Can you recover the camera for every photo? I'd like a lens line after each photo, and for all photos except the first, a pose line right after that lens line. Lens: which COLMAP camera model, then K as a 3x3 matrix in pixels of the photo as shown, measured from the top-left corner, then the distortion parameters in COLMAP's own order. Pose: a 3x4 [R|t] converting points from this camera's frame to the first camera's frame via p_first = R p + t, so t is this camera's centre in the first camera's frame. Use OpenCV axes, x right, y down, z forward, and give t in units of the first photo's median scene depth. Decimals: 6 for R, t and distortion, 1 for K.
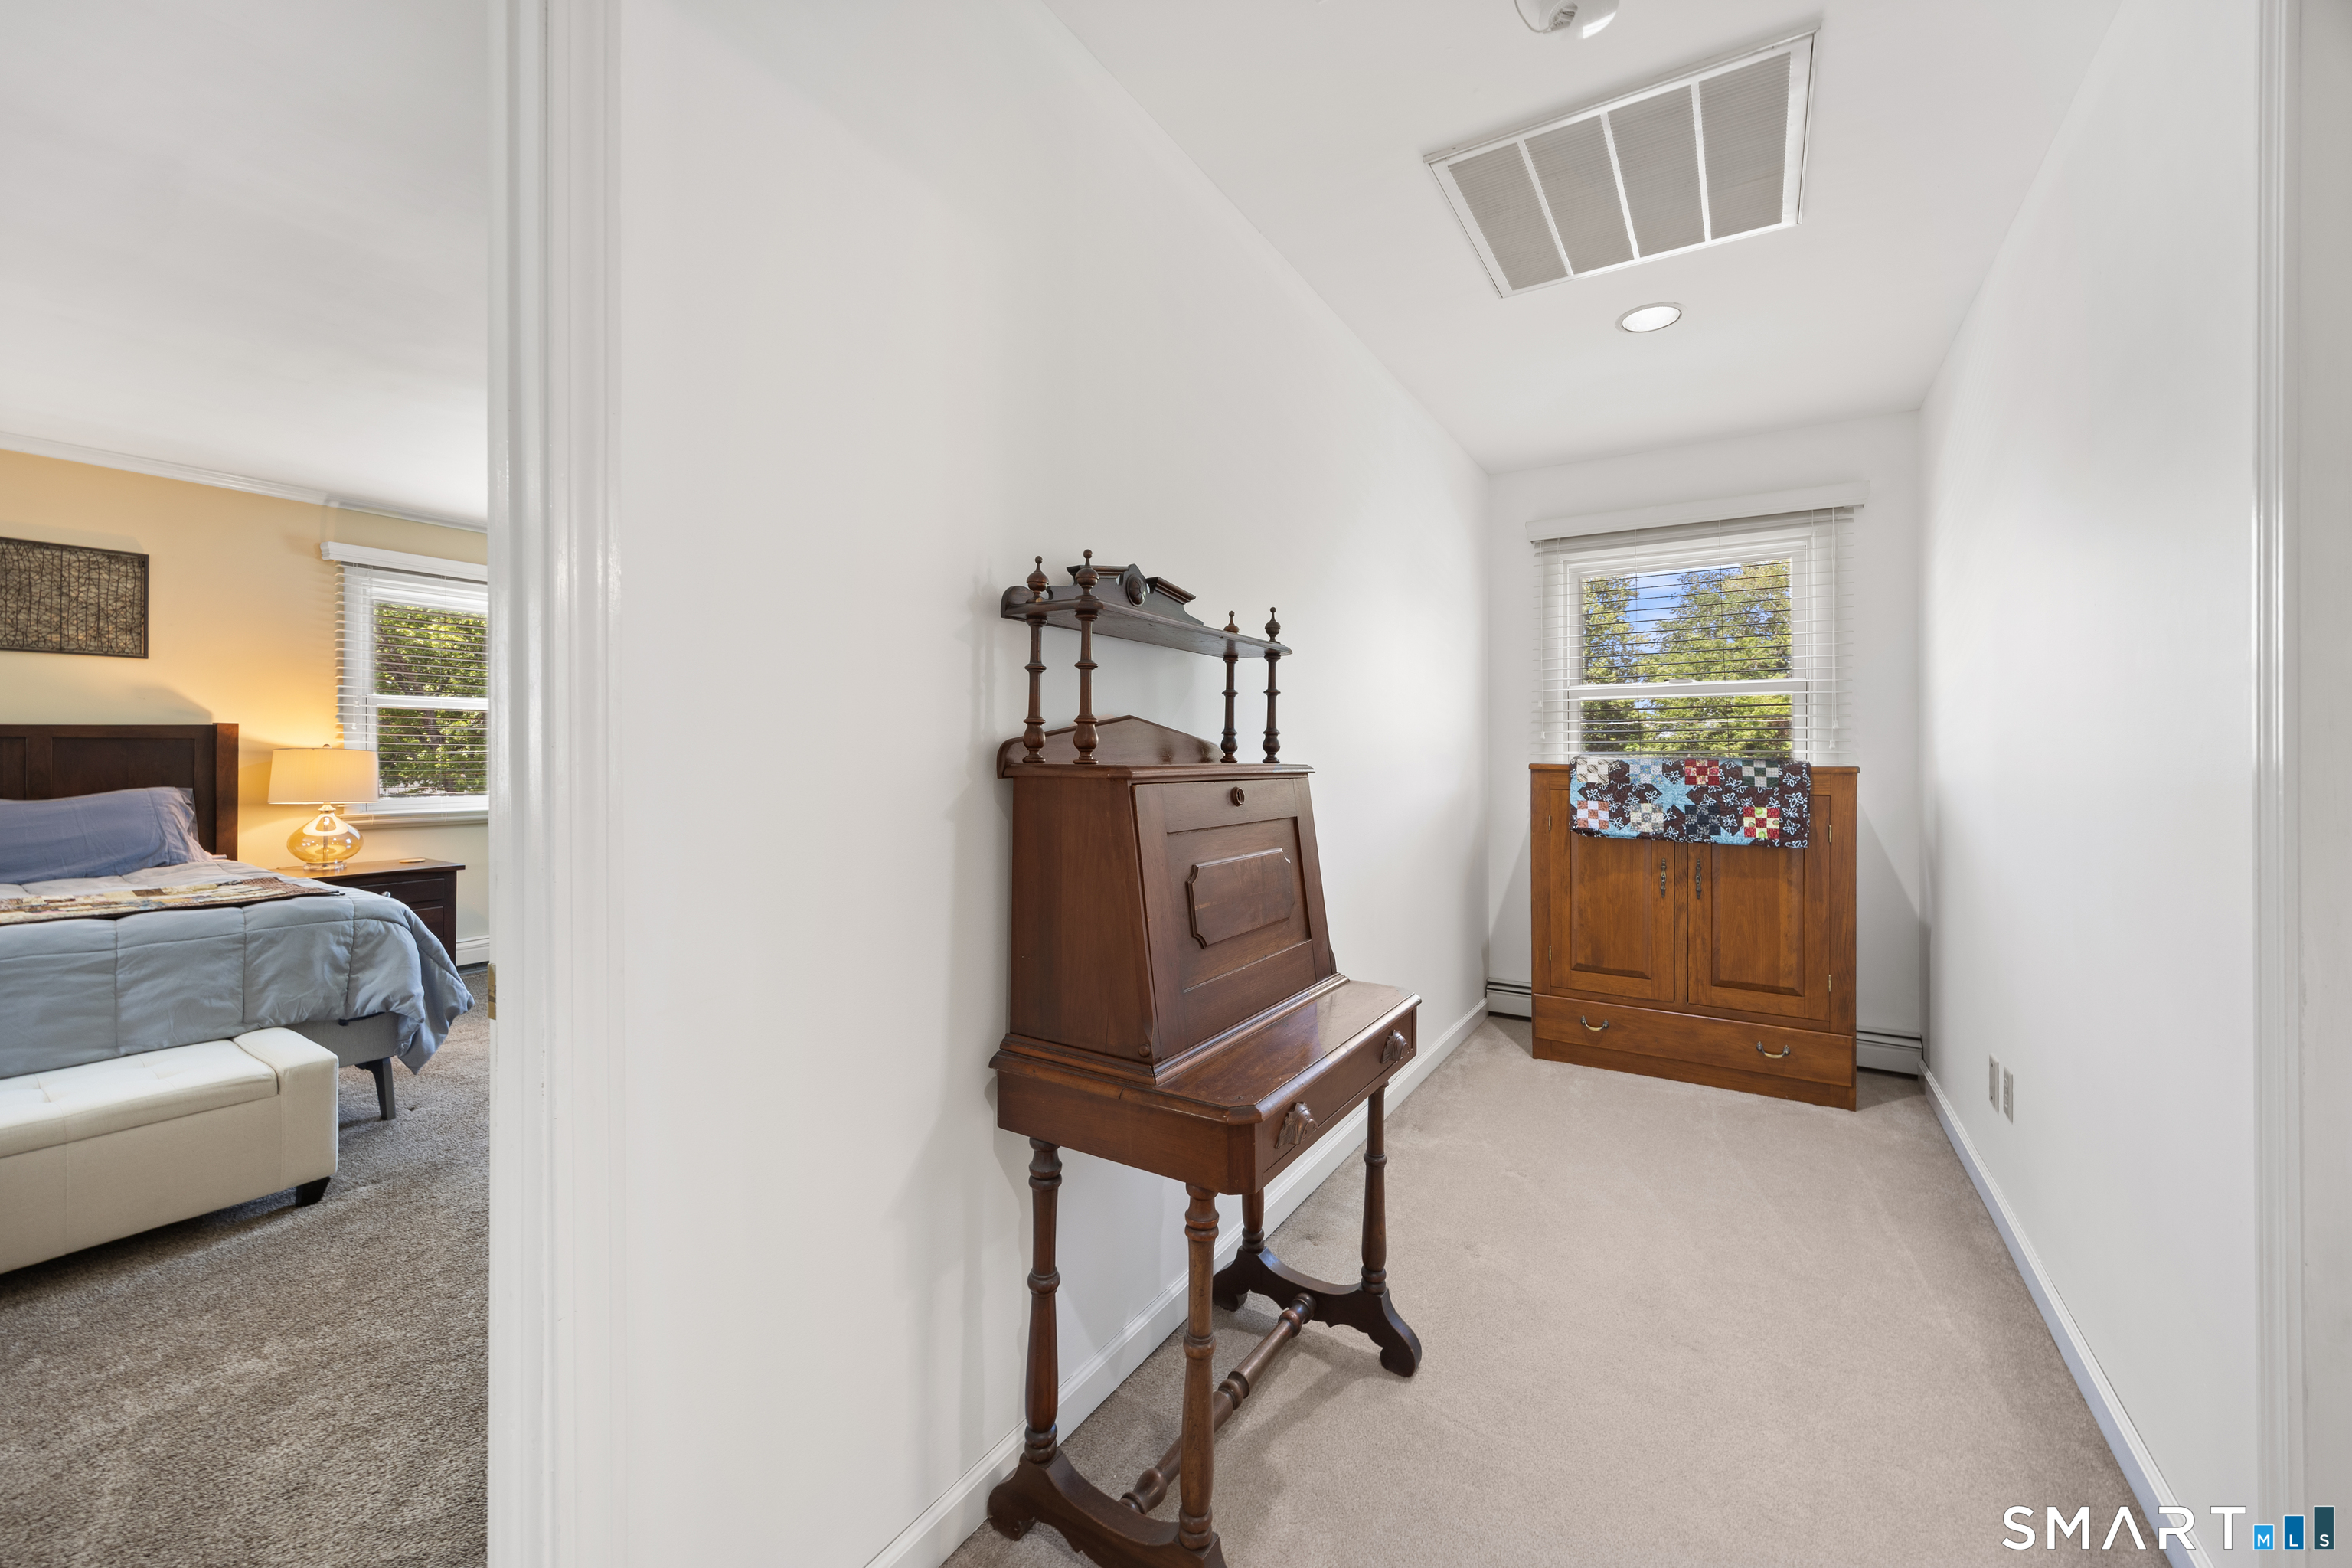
lens RADIAL K [[919.4, 0, 1168.5], [0, 919.4, 747.3], [0, 0, 1]] dist [0.003278, -0.000023]
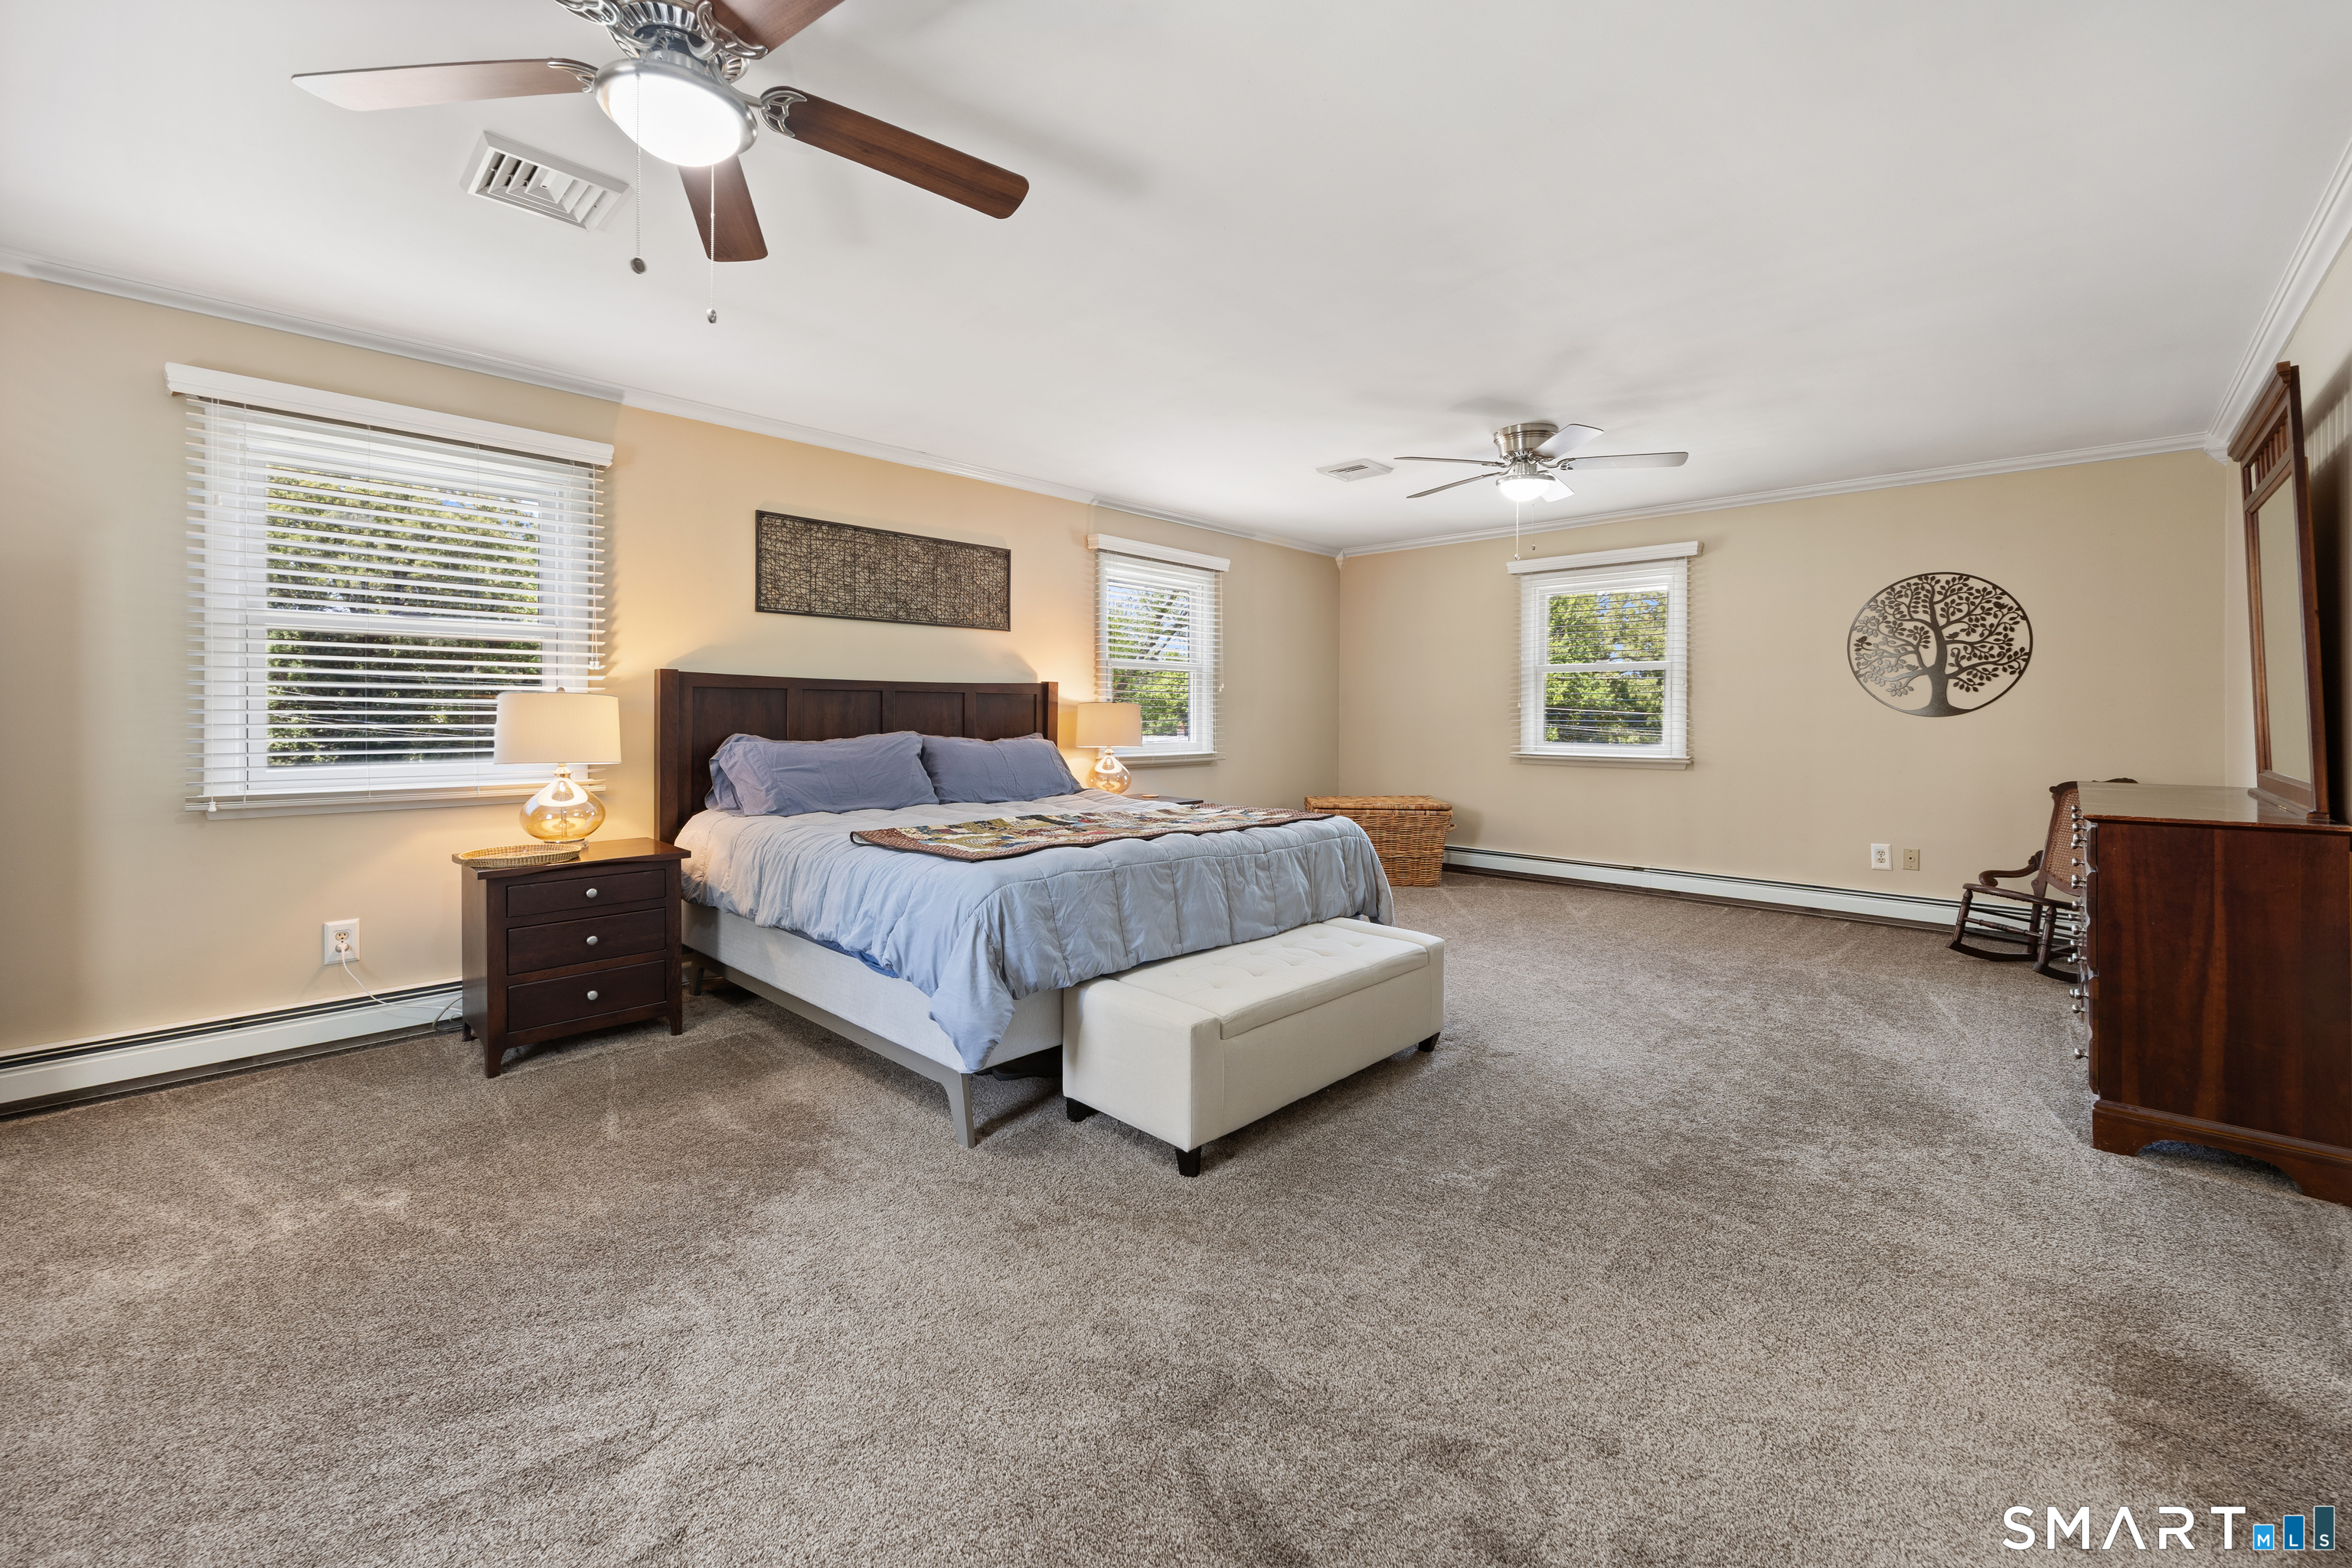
lens RADIAL K [[932.8, 0, 1180.4], [0, 932.8, 720.7], [0, 0, 1]] dist [-0.000130, 0.000097]
pose [[0.979803, 0.007785, -0.199811, -0.608489], [-0.004361, 0.999836, 0.017573, 0.003680], [0.199916, -0.016346, 0.979677, -0.215049]]
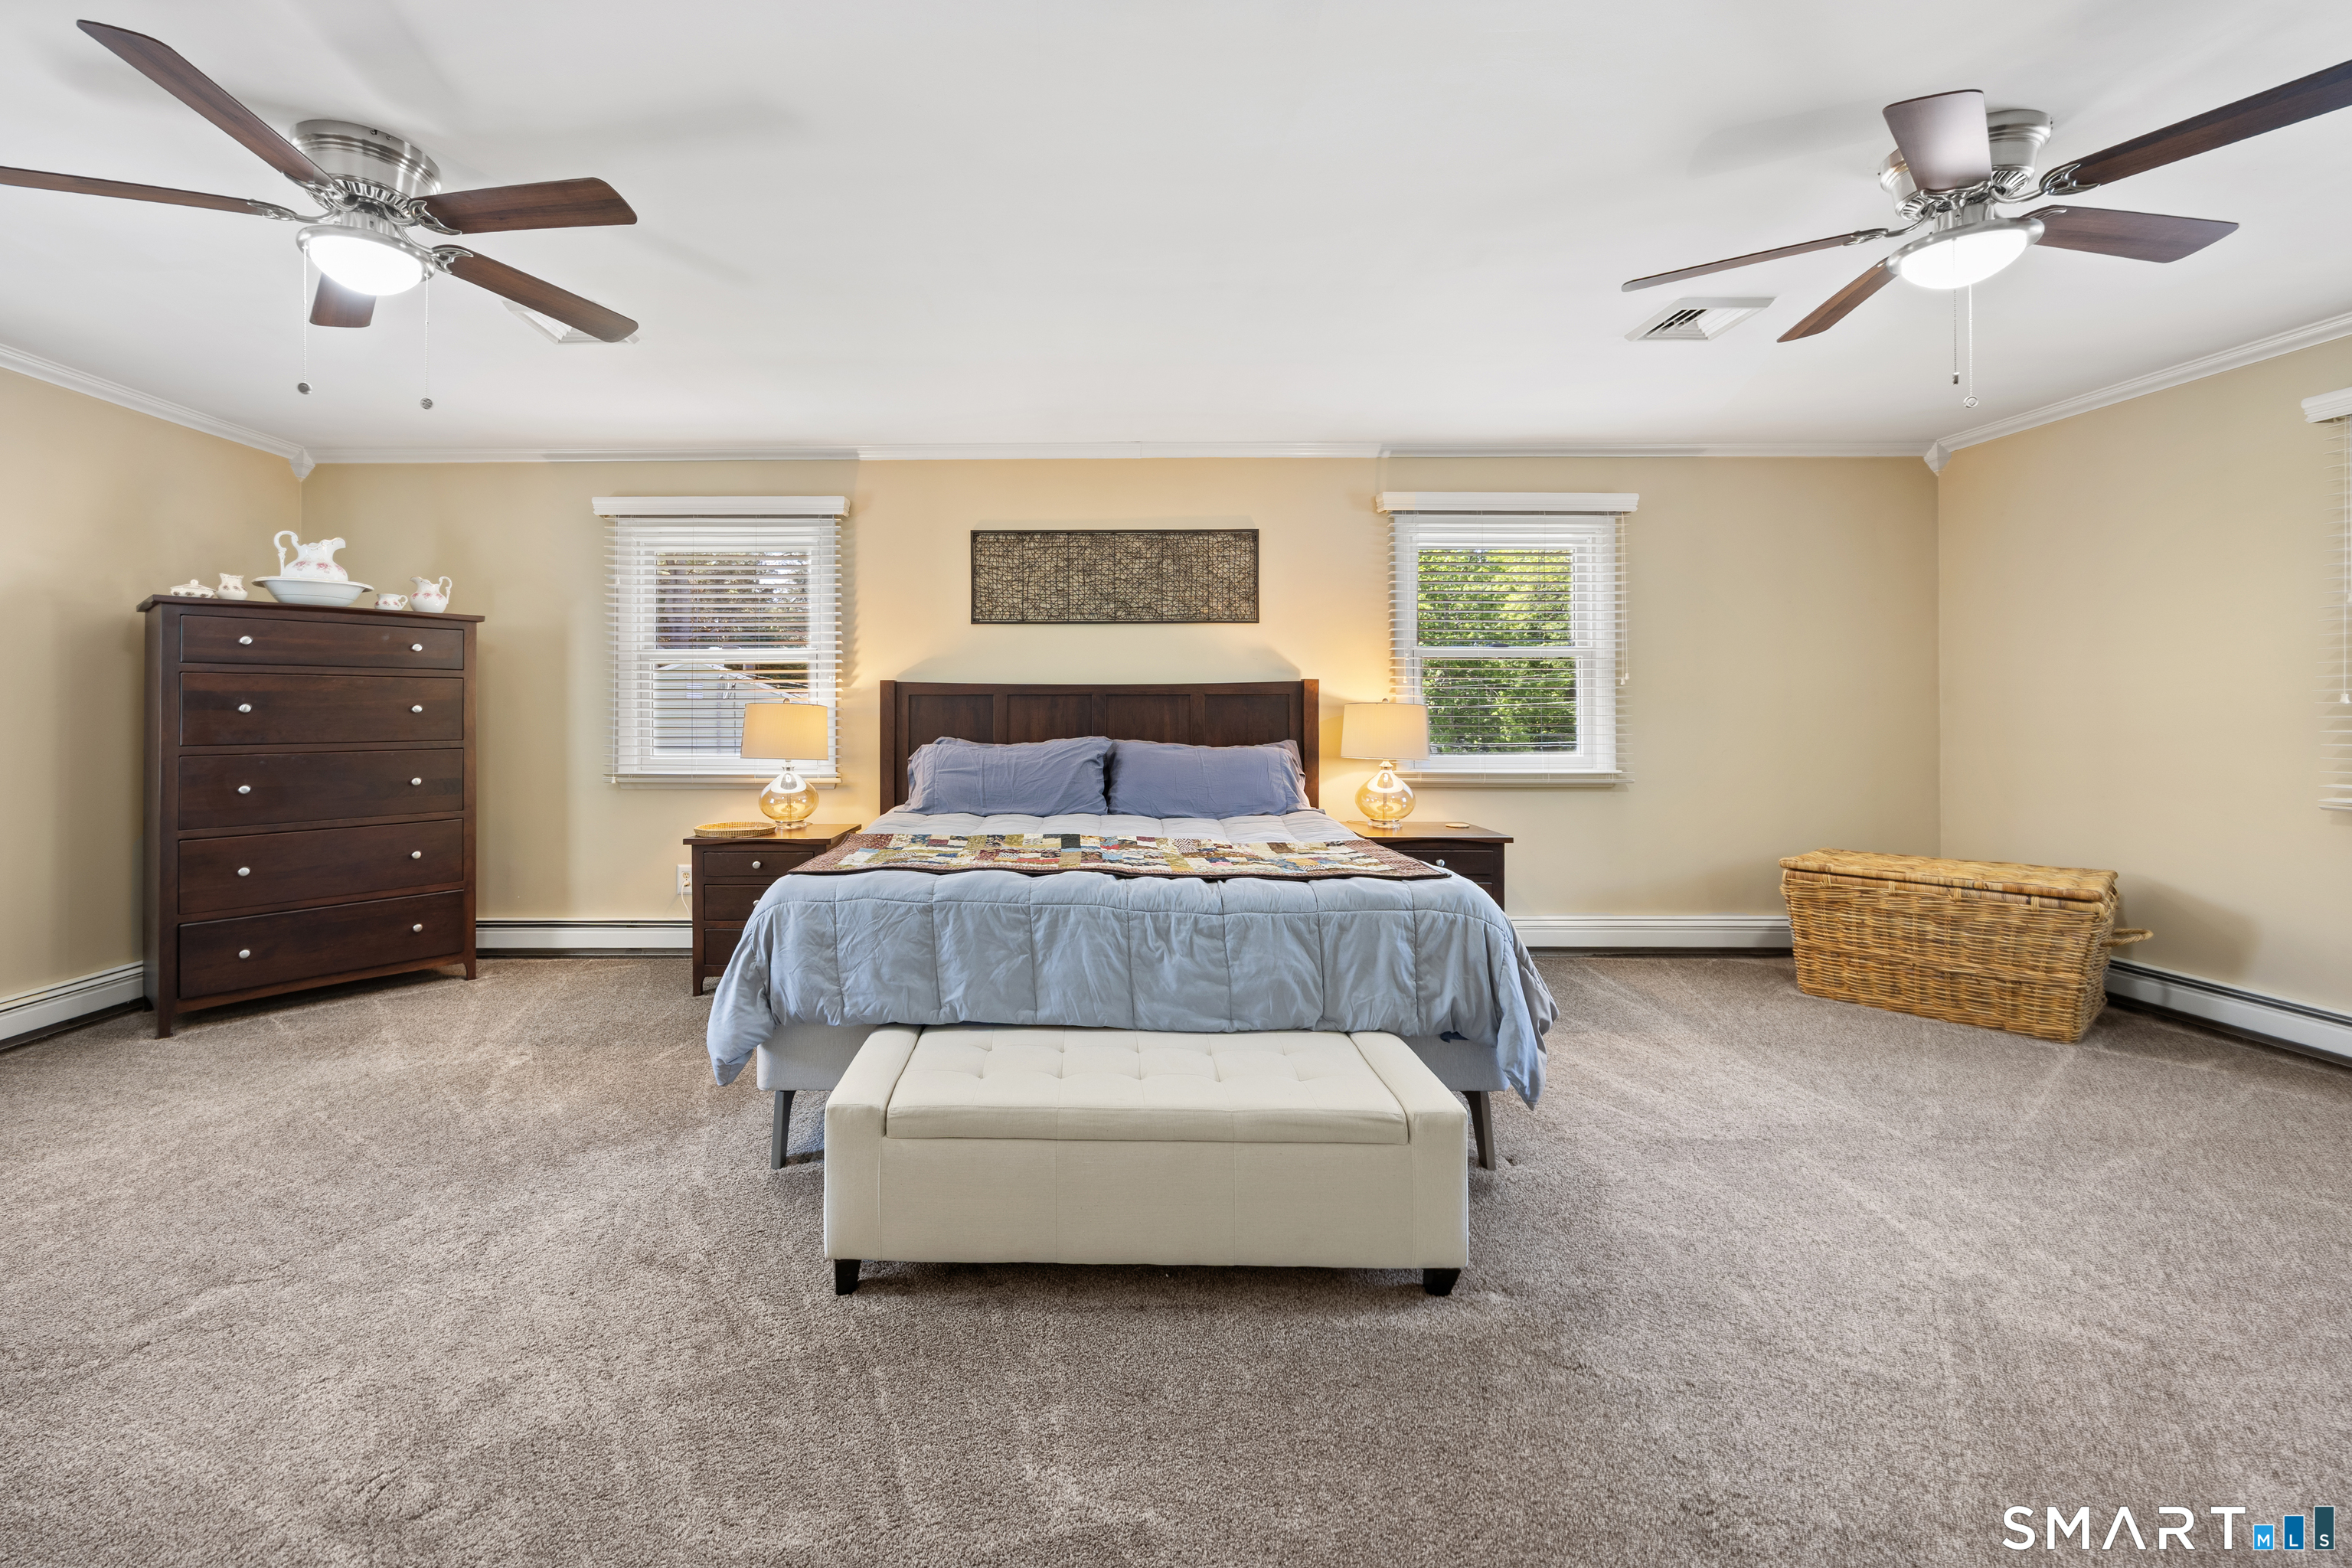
lens RADIAL K [[955.8, 0, 1058.0], [0, 955.8, 706.0], [0, 0, 1]] dist [-0.001487, 0.000007]
pose [[0.523749, -0.003448, -0.851866, -0.249794], [0.007331, 0.999973, 0.000460, 0.001678], [0.851841, -0.006486, 0.523760, 0.189008]]
